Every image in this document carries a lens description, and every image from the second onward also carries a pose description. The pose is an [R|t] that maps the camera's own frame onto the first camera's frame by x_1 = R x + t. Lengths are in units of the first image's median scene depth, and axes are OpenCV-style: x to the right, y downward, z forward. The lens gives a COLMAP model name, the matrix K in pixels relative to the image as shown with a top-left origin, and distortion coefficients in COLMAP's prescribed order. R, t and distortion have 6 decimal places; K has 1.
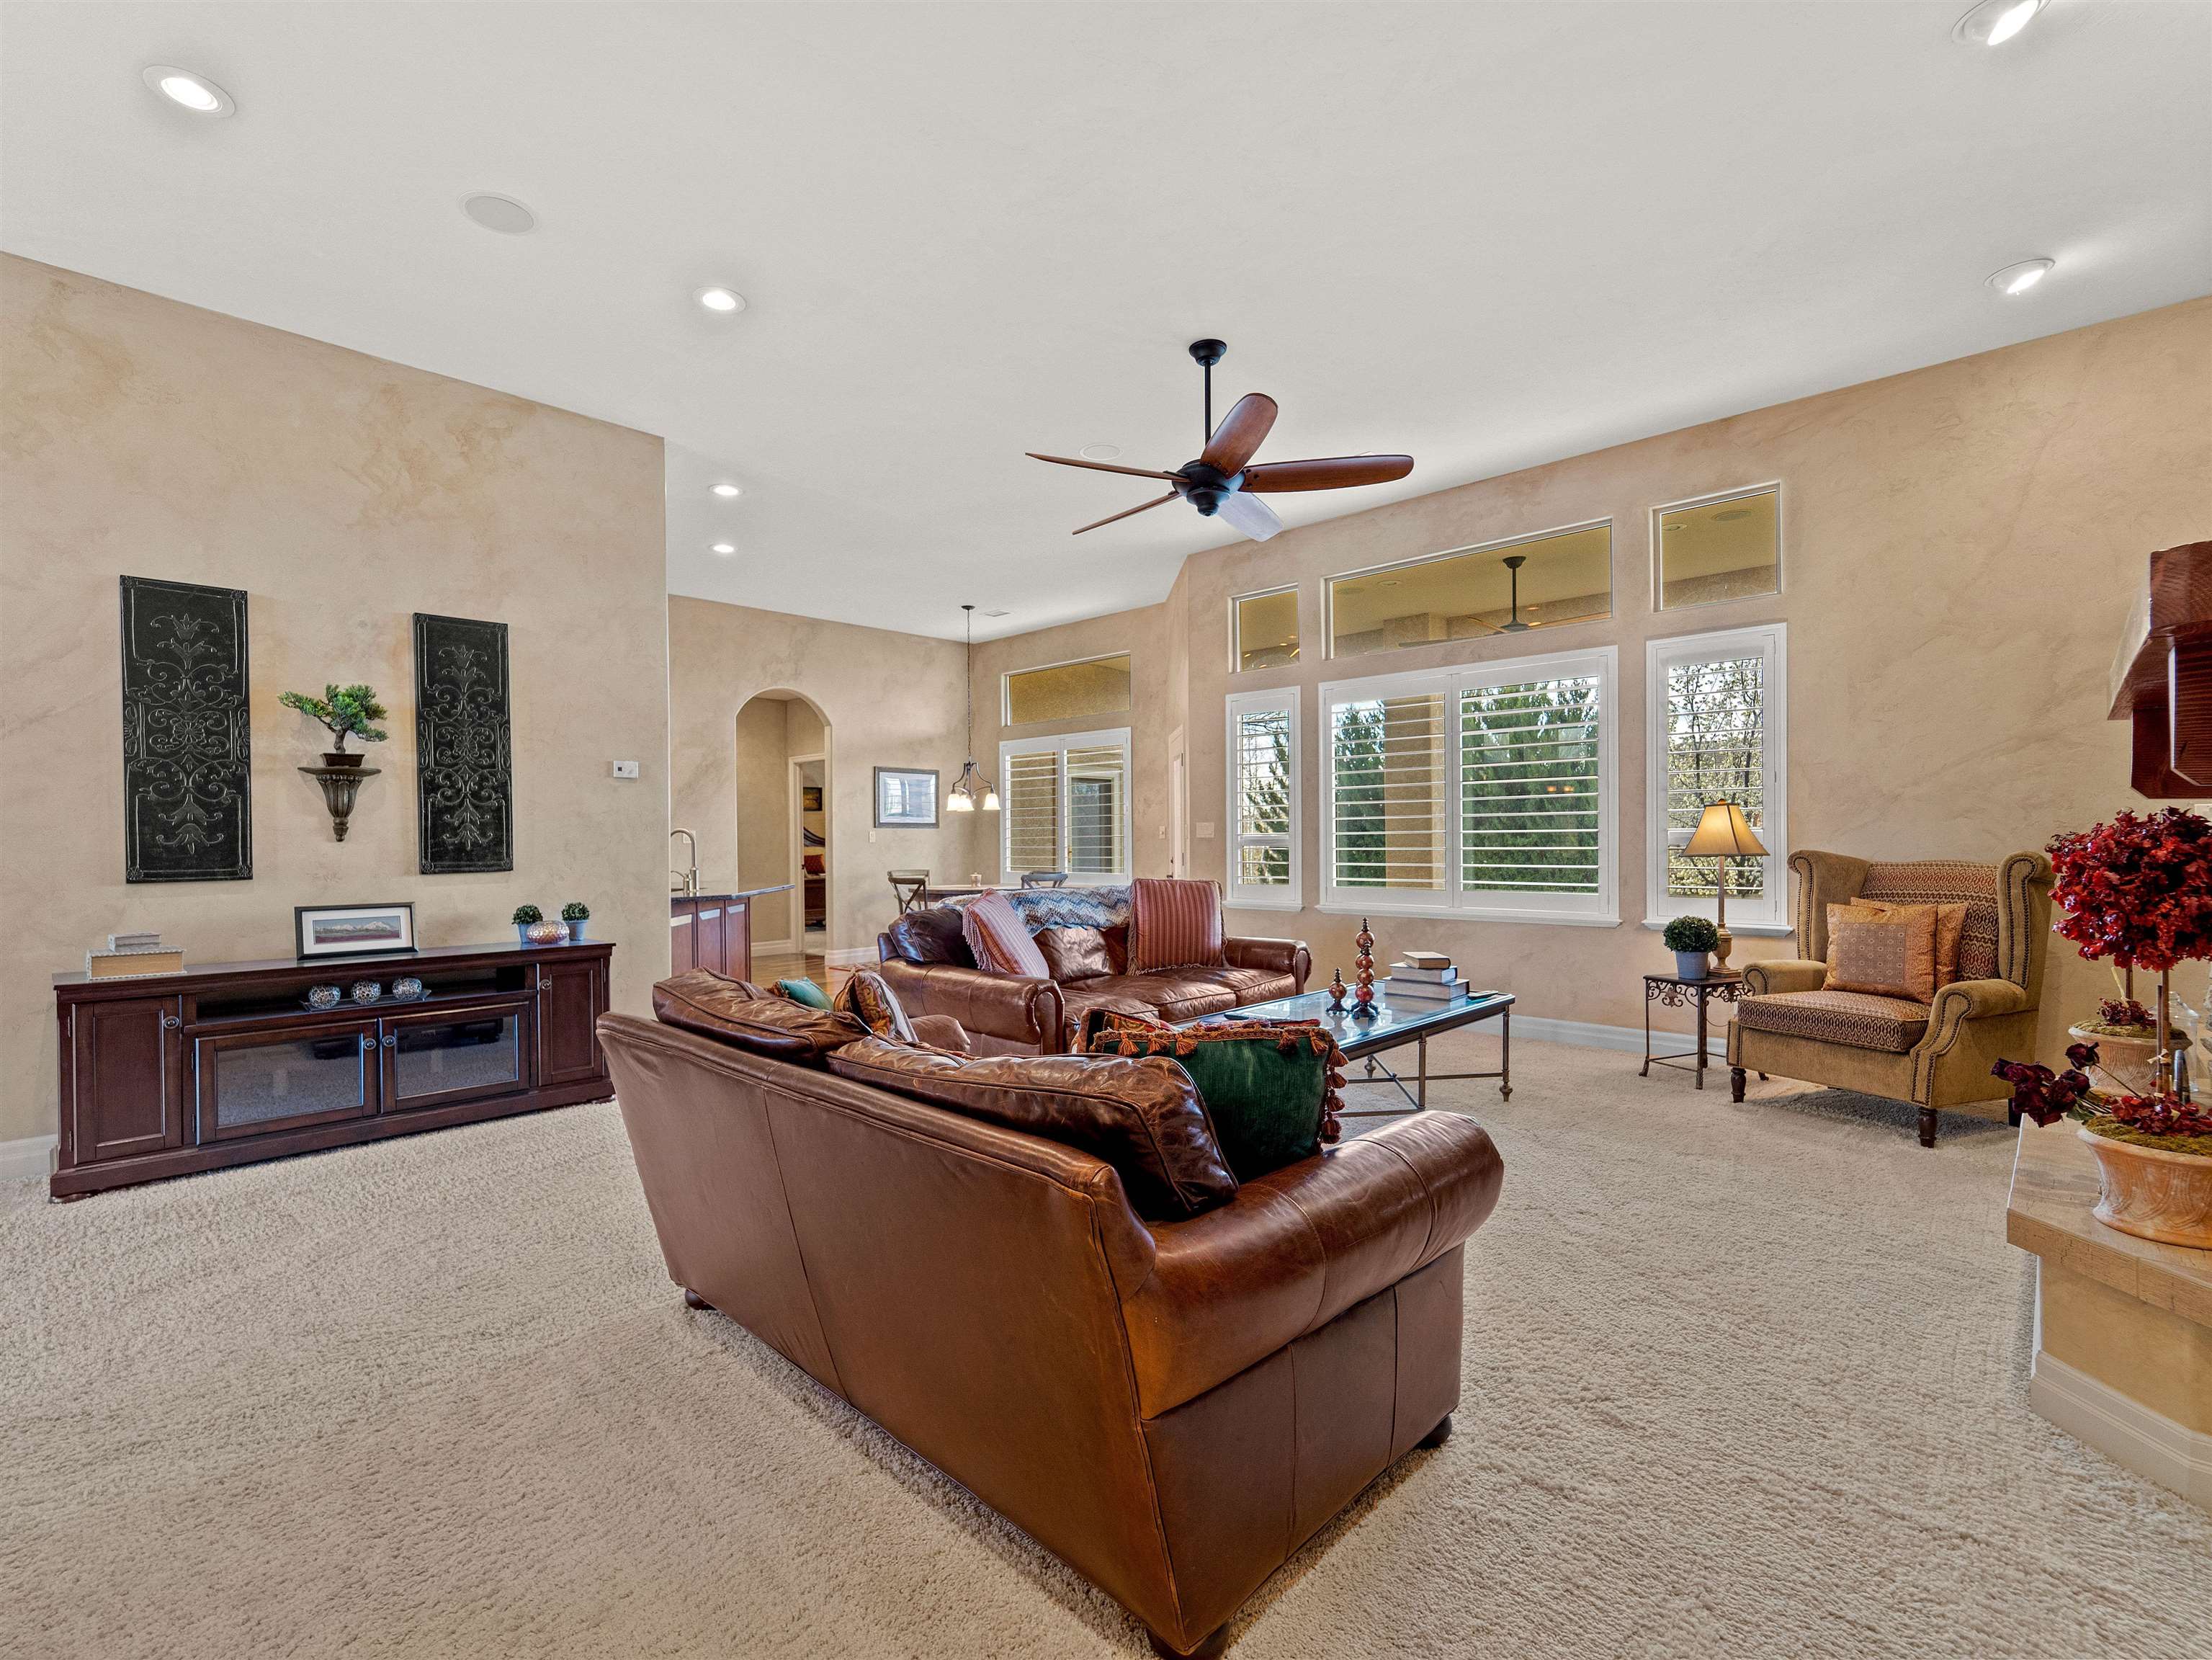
lens RADIAL K [[1009.7, 0, 1049.4], [0, 1009.7, 846.7], [0, 0, 1]] dist [-0.001407, -0.000569]
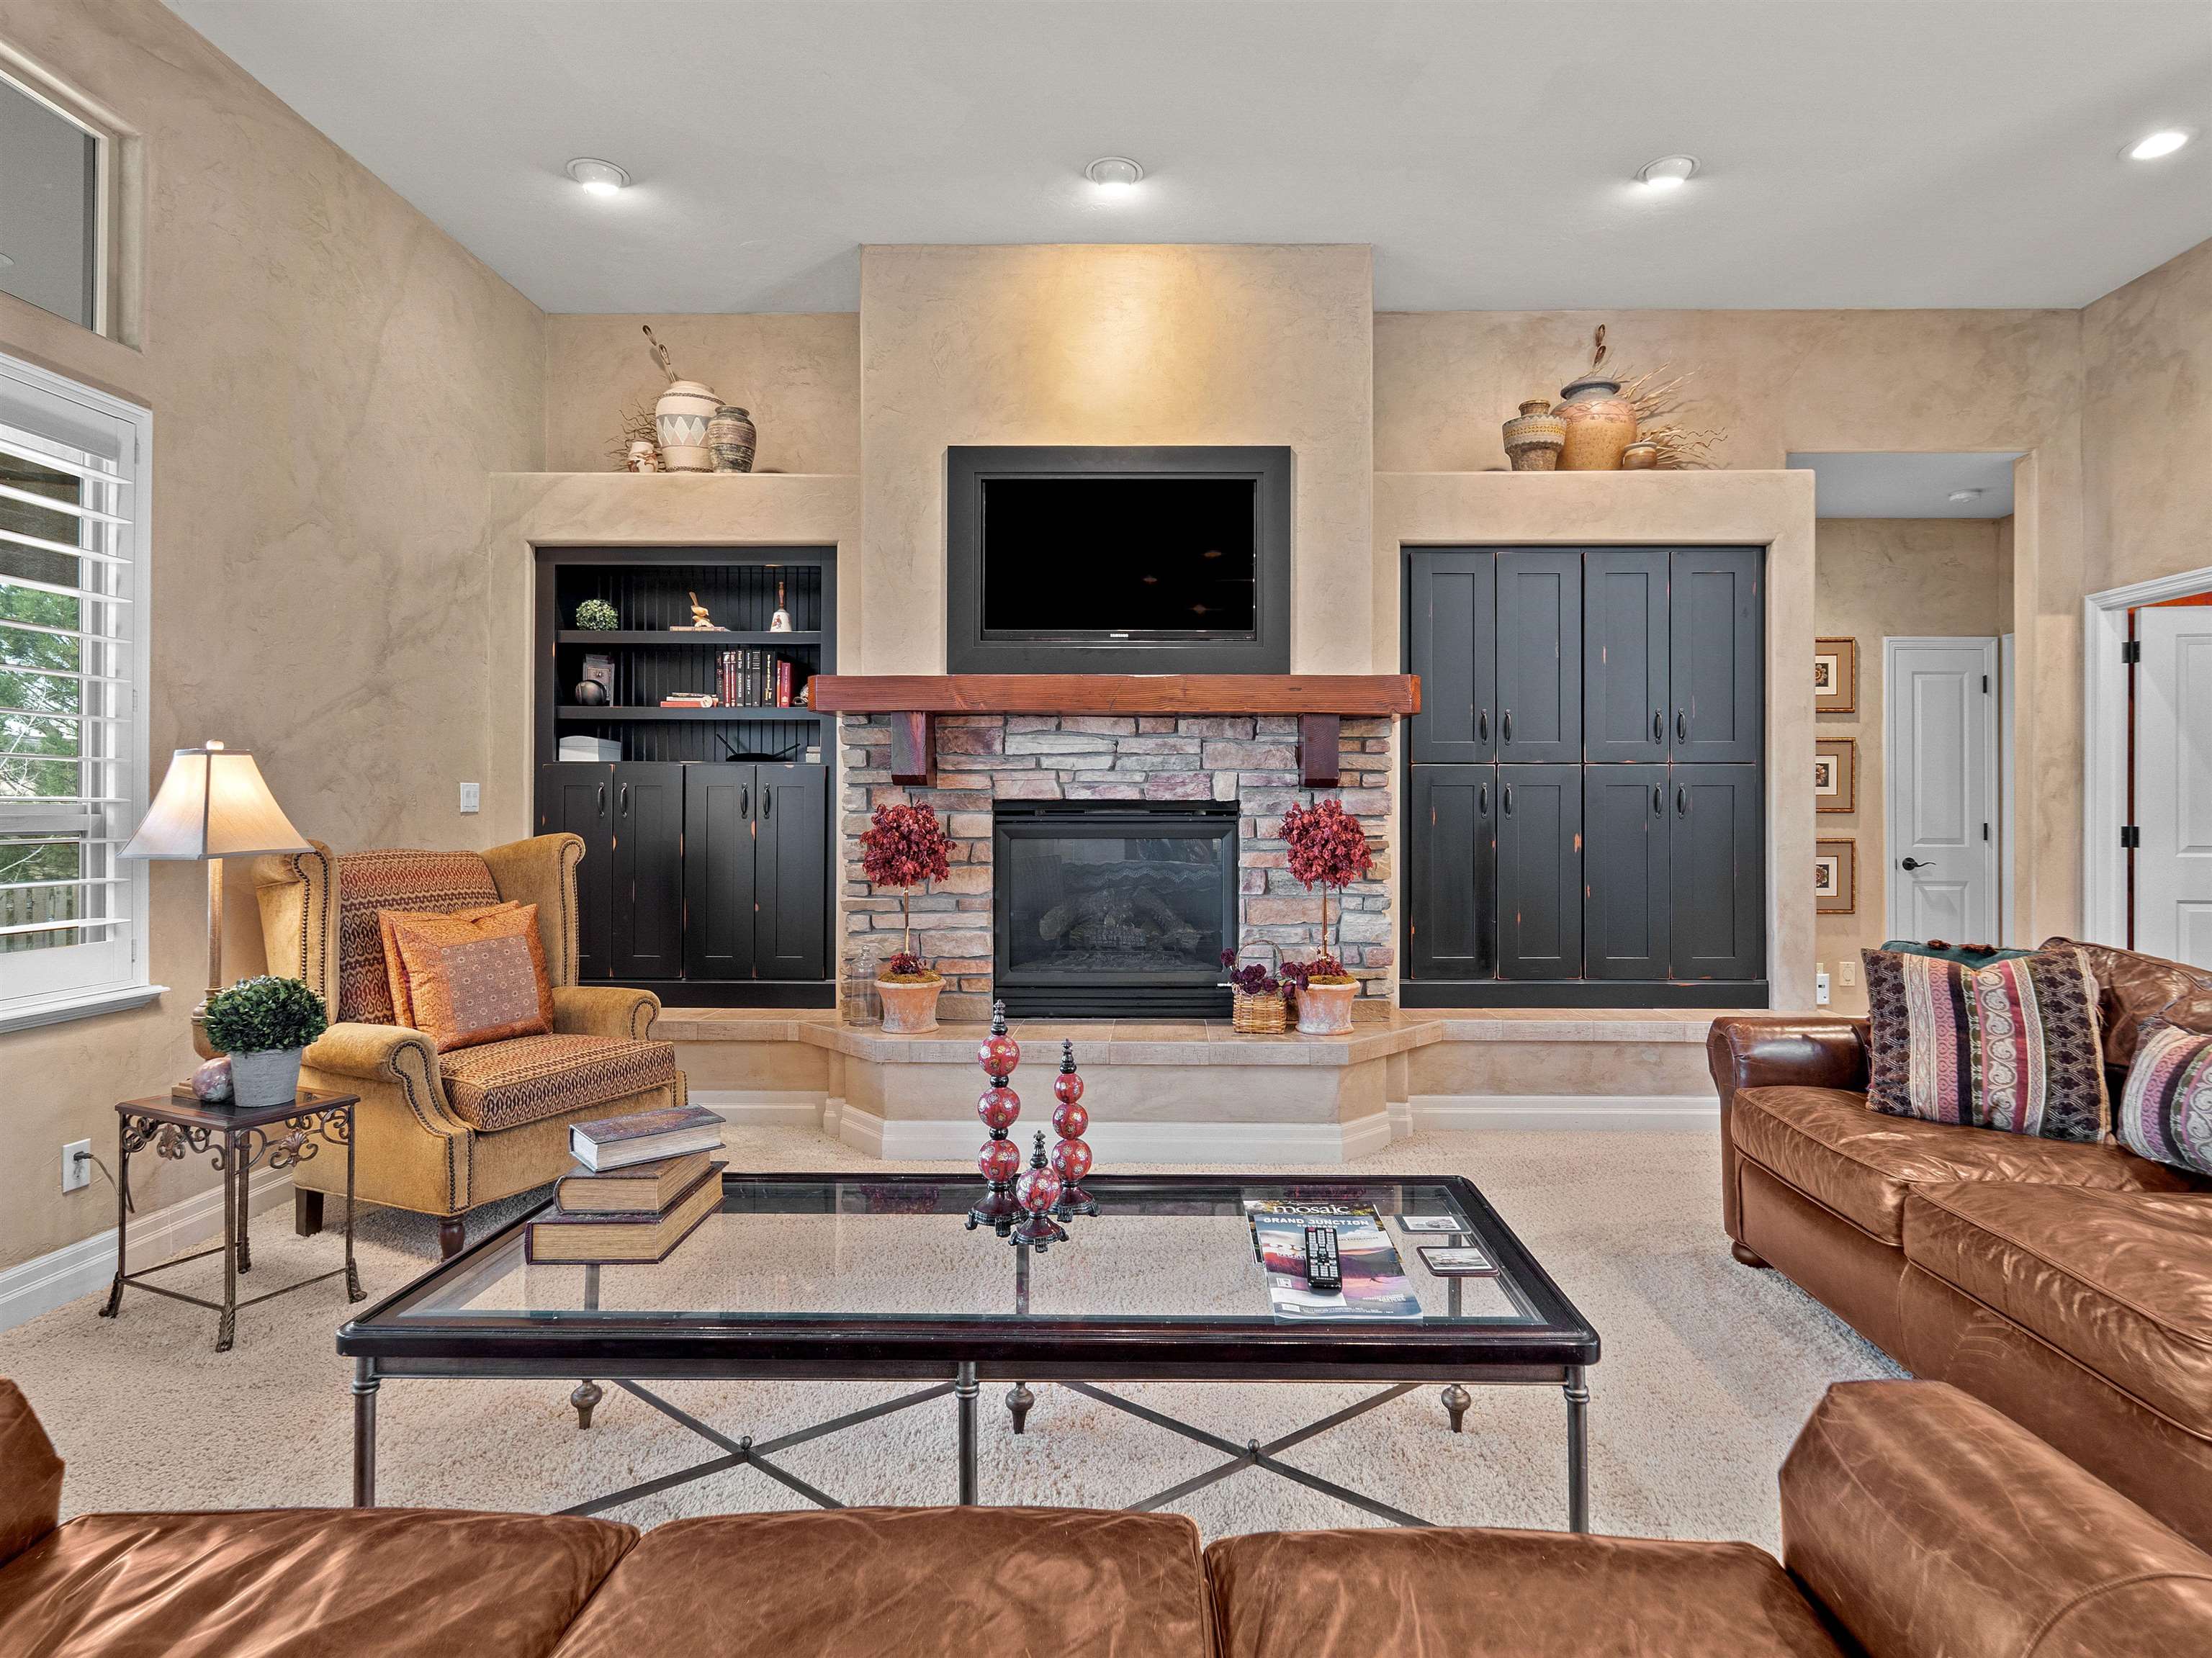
lens RADIAL K [[1154.7, 0, 1146.9], [0, 1154.7, 806.0], [0, 0, 1]] dist [-0.000217, -0.000435]
pose [[-0.701016, 0.010067, 0.713074, -0.064115], [0.008545, 0.999947, -0.005717, -0.006849], [-0.713094, 0.002086, -0.701065, 1.094304]]
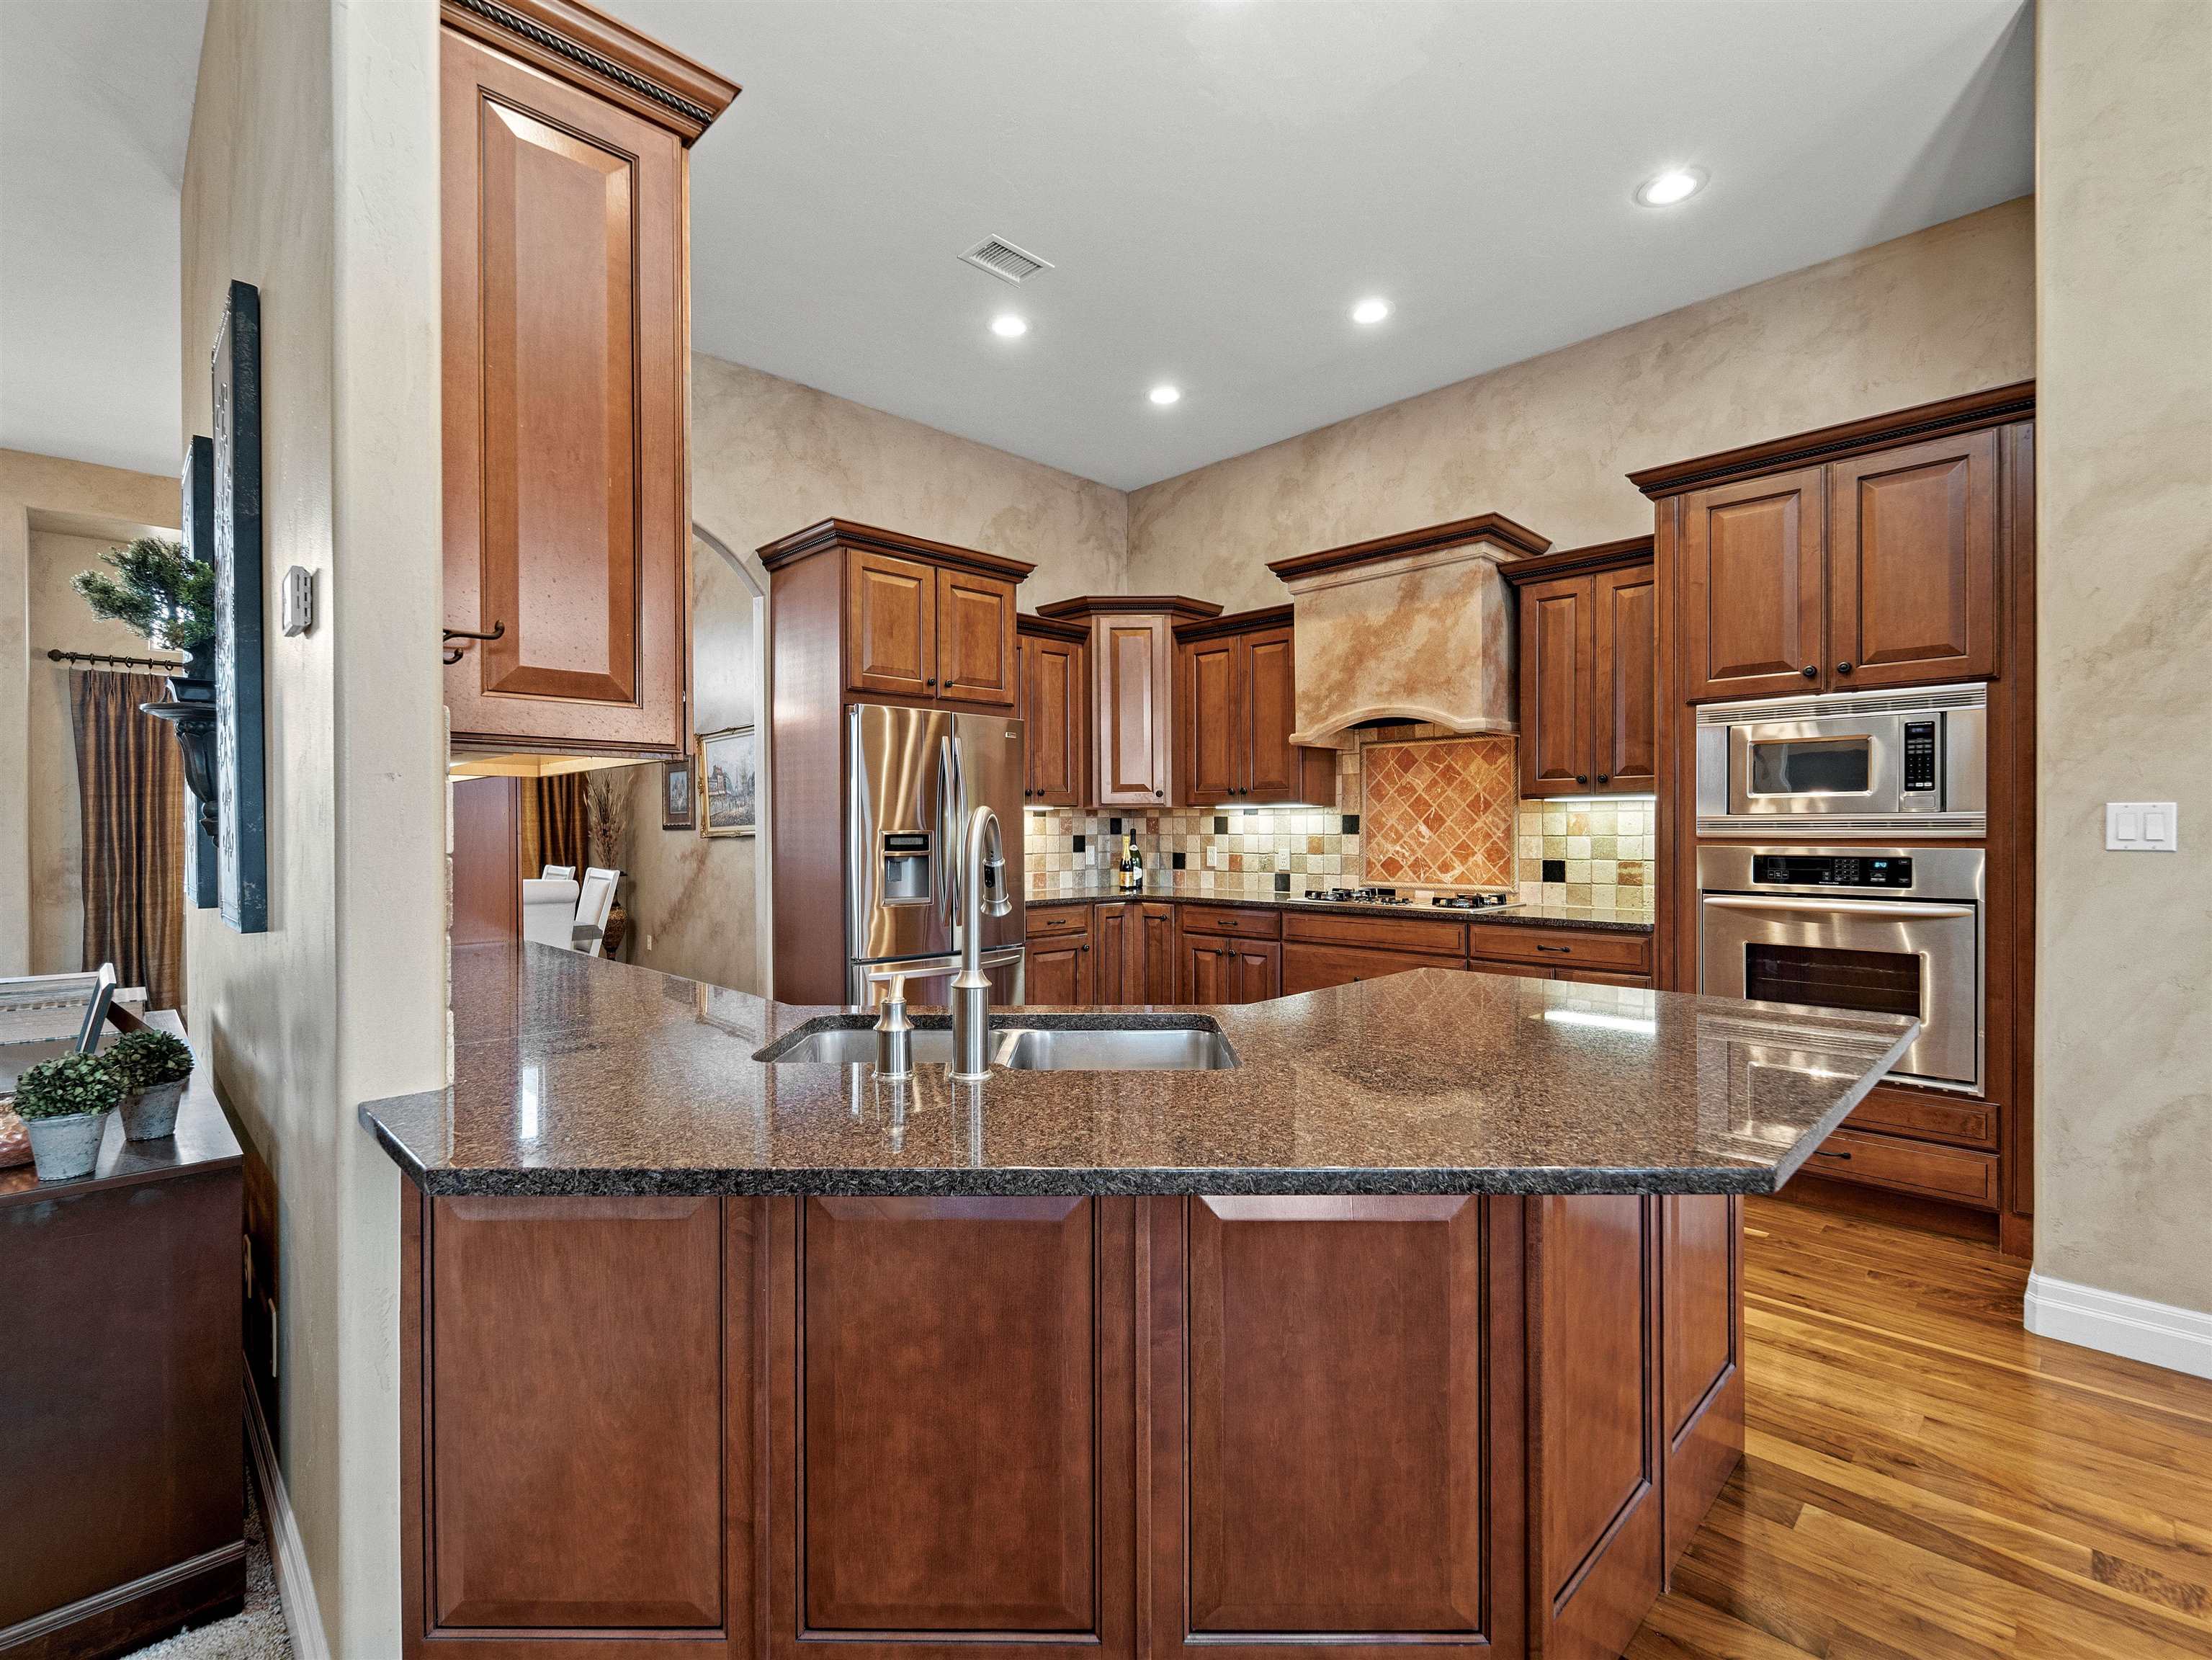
lens RADIAL K [[1008.6, 0, 1097.1], [0, 1008.6, 834.5], [0, 0, 1]] dist [0.001660, 0.000098]
pose [[-0.003842, 0.014245, -0.999891, -0.156825], [-0.003217, 0.999893, 0.014257, -0.018838], [0.999987, 0.003271, -0.003795, 1.315900]]
